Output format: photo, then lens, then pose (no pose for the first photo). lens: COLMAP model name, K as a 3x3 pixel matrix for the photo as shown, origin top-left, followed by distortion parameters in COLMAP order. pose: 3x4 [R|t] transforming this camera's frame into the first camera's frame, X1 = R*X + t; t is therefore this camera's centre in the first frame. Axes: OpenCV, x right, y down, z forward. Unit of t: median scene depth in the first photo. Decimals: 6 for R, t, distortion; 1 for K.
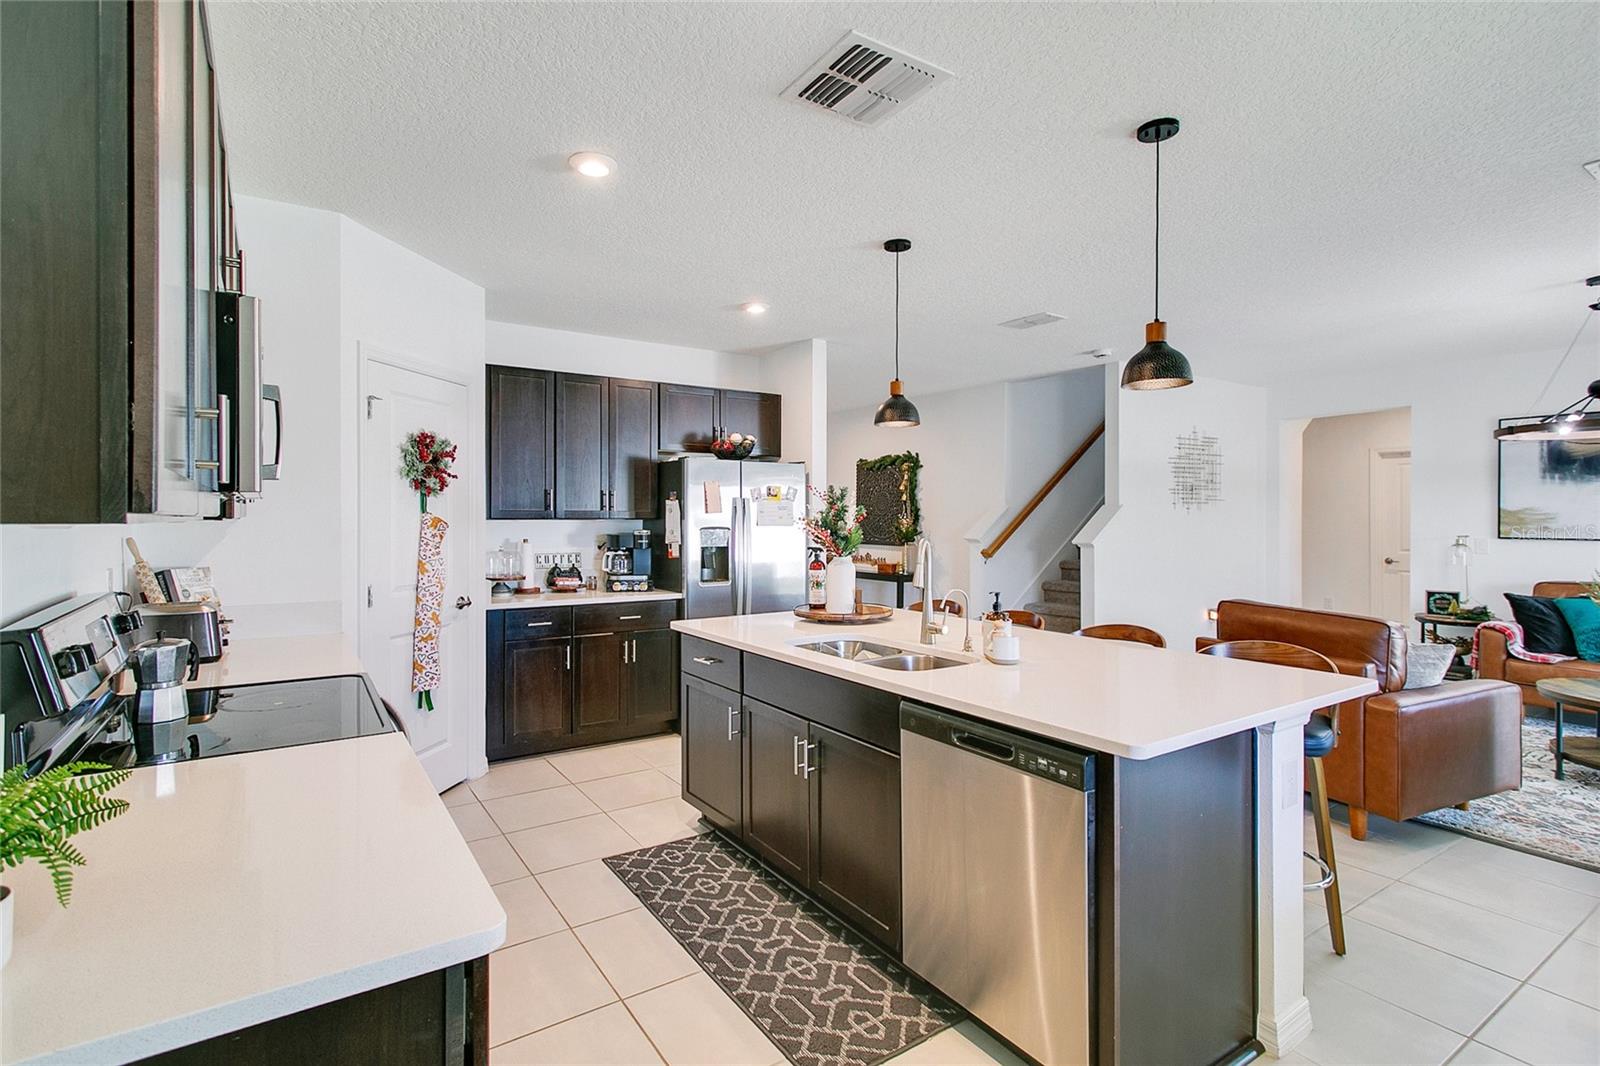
lens RADIAL K [[790.4, 0, 794.1], [0, 790.4, 523.9], [0, 0, 1]] dist [-0.011875, 0.003204]
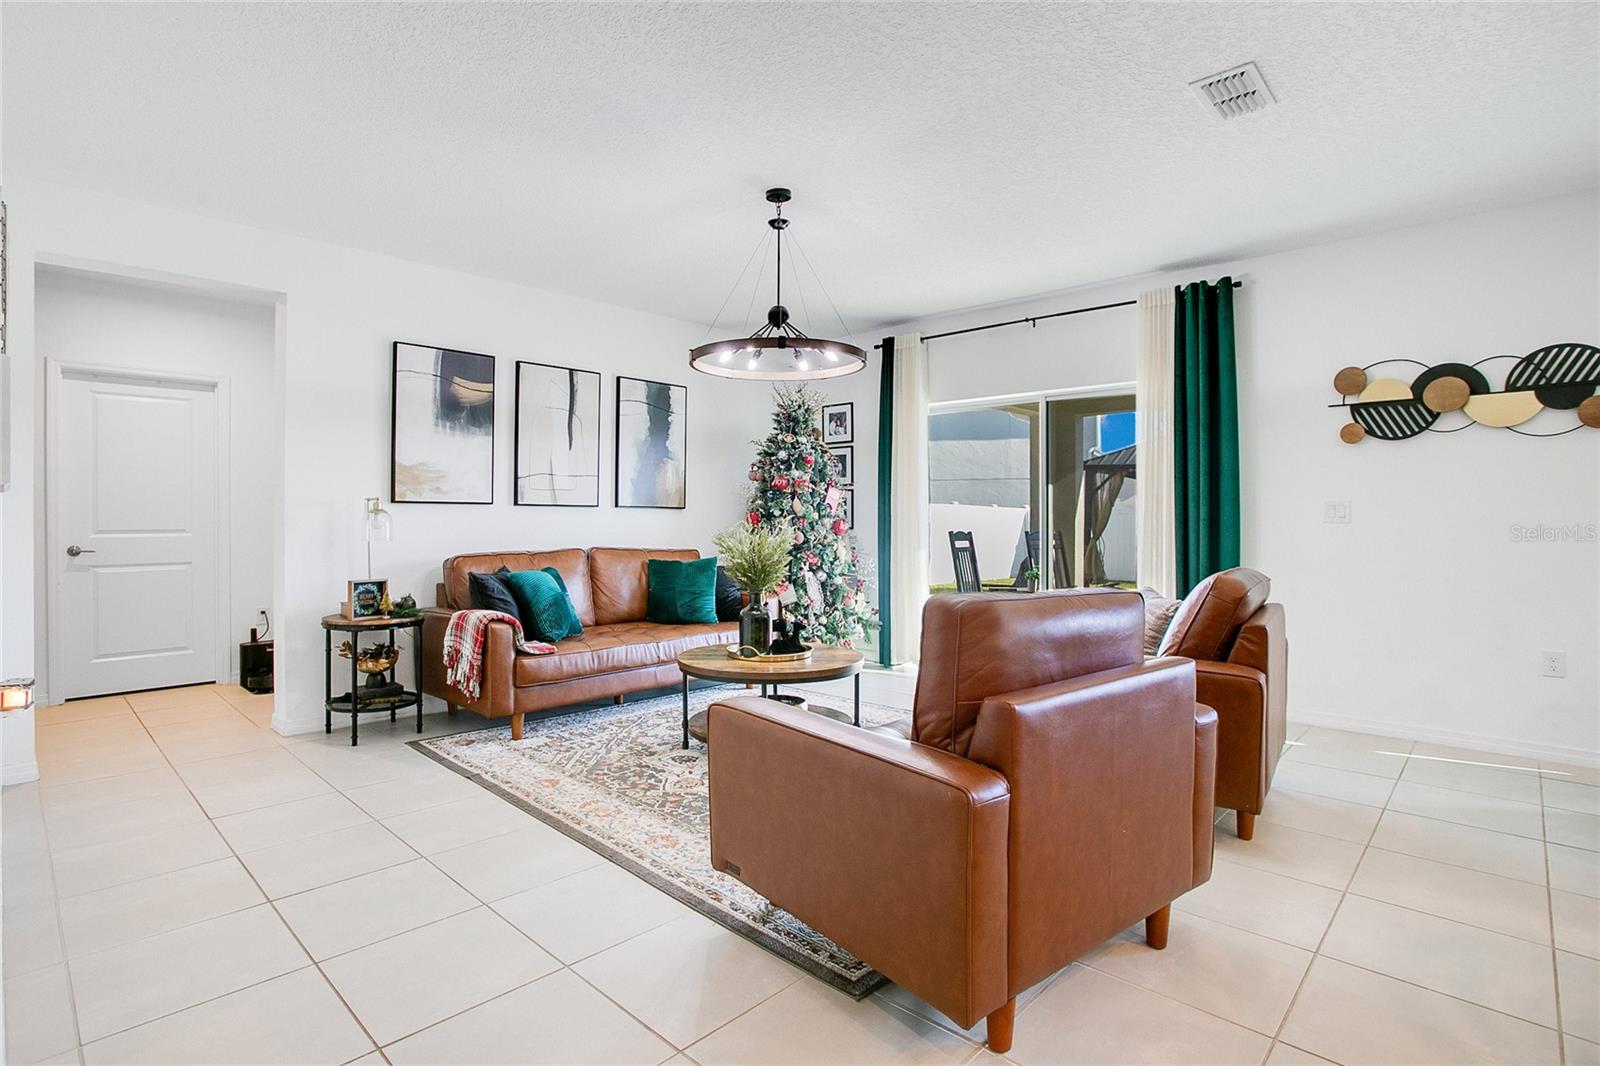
lens RADIAL K [[775.5, 0, 762.4], [0, 775.5, 513.3], [0, 0, 1]] dist [-0.037200, 0.002118]
pose [[-0.195303, 0.004272, 0.980734, 0.126860], [0.010906, 0.999938, -0.002184, 0.034473], [-0.980682, 0.010269, -0.195337, 0.811301]]
